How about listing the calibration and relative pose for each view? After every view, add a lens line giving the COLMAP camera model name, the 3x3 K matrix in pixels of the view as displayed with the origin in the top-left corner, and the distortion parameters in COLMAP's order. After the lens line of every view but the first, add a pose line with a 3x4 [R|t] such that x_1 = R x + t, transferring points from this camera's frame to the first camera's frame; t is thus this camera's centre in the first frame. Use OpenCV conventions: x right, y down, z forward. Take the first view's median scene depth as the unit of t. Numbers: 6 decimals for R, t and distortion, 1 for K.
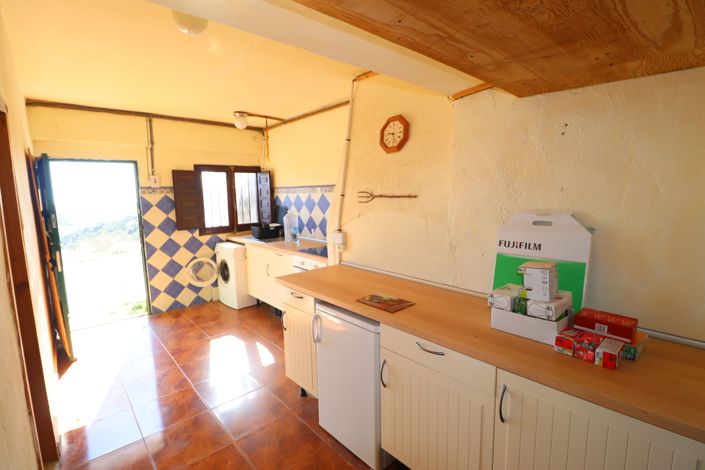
lens RADIAL K [[327.9, 0, 354.8], [0, 327.9, 236.1], [0, 0, 1]] dist [-0.001567, -0.009115]
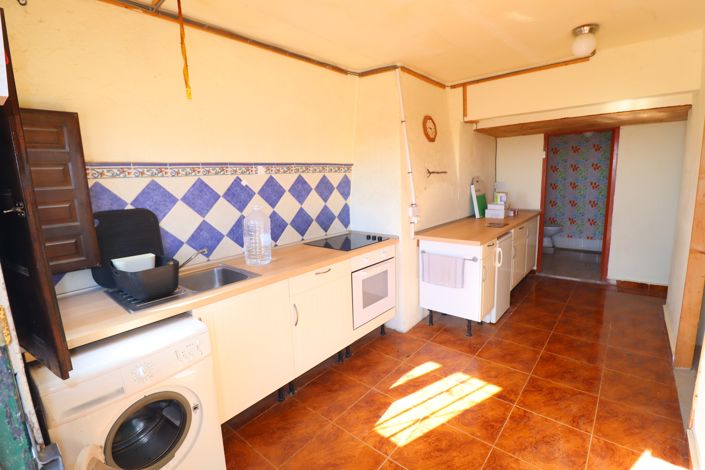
lens RADIAL K [[327.9, 0, 351.7], [0, 327.9, 232.0], [0, 0, 1]] dist [-0.001567, -0.009115]
pose [[-0.108371, -0.149553, 0.982797, -0.690835], [0.163697, 0.972439, 0.166027, -0.091265], [-0.980540, 0.178873, -0.080903, 0.813282]]
